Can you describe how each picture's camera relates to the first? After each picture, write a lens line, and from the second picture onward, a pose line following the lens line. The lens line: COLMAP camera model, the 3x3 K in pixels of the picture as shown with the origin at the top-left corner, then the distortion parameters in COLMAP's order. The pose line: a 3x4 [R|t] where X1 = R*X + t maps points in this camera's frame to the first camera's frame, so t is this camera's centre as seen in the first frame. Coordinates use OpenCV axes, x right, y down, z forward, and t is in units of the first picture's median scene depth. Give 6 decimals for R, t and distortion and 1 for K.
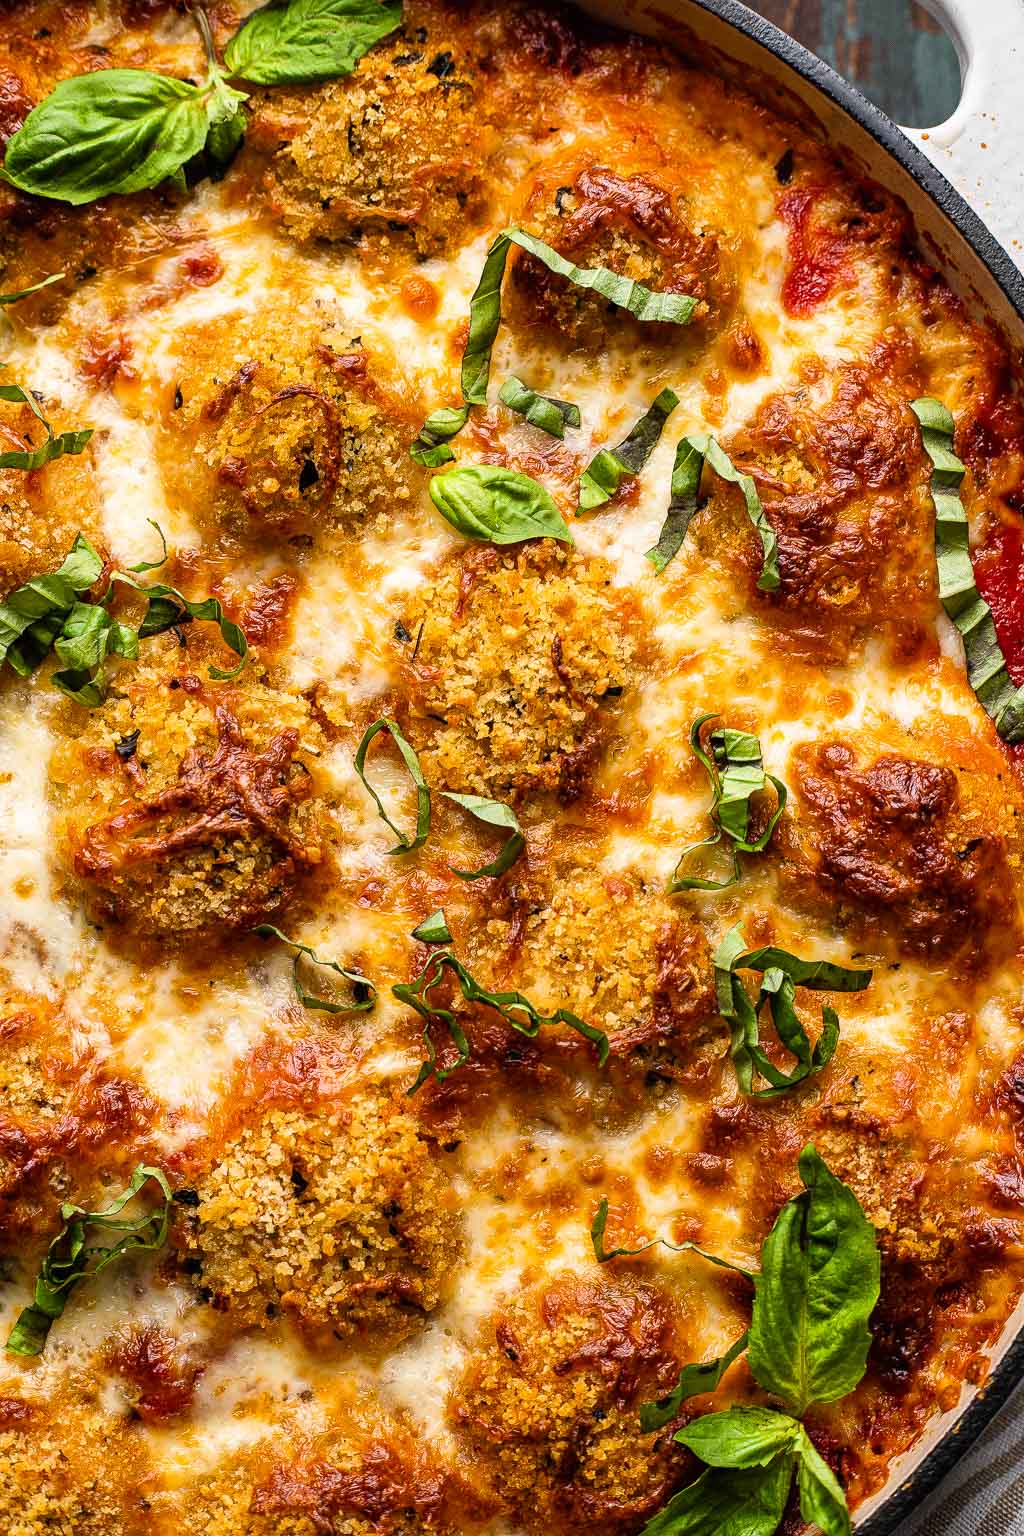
lens RADIAL K [[2540.9, 0, 512.0], [0, 2540.9, 768.0], [0, 0, 1]] dist [-0.157077, -0.090560]
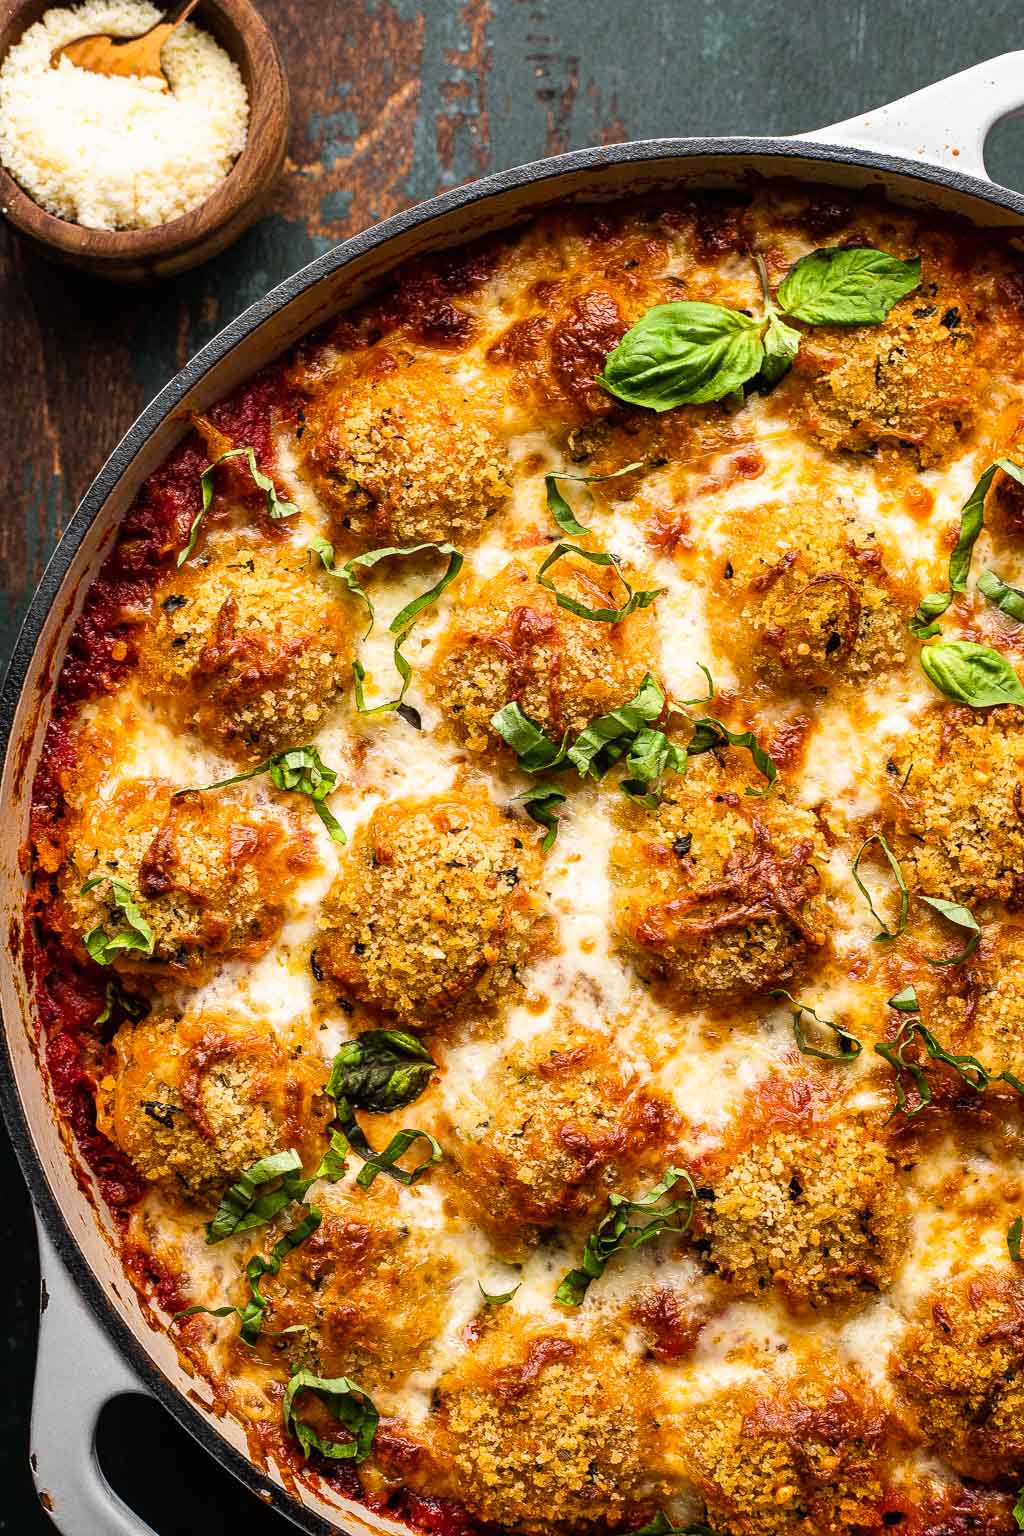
lens RADIAL K [[2495.1, 0, 512.0], [0, 2495.1, 768.0], [0, 0, 1]] dist [-0.136722, -0.114171]
pose [[0.997376, 0.068328, -0.023938, -0.209568], [-0.066819, 0.996020, 0.058991, -0.116794], [0.027873, -0.057237, 0.997971, -0.270400]]
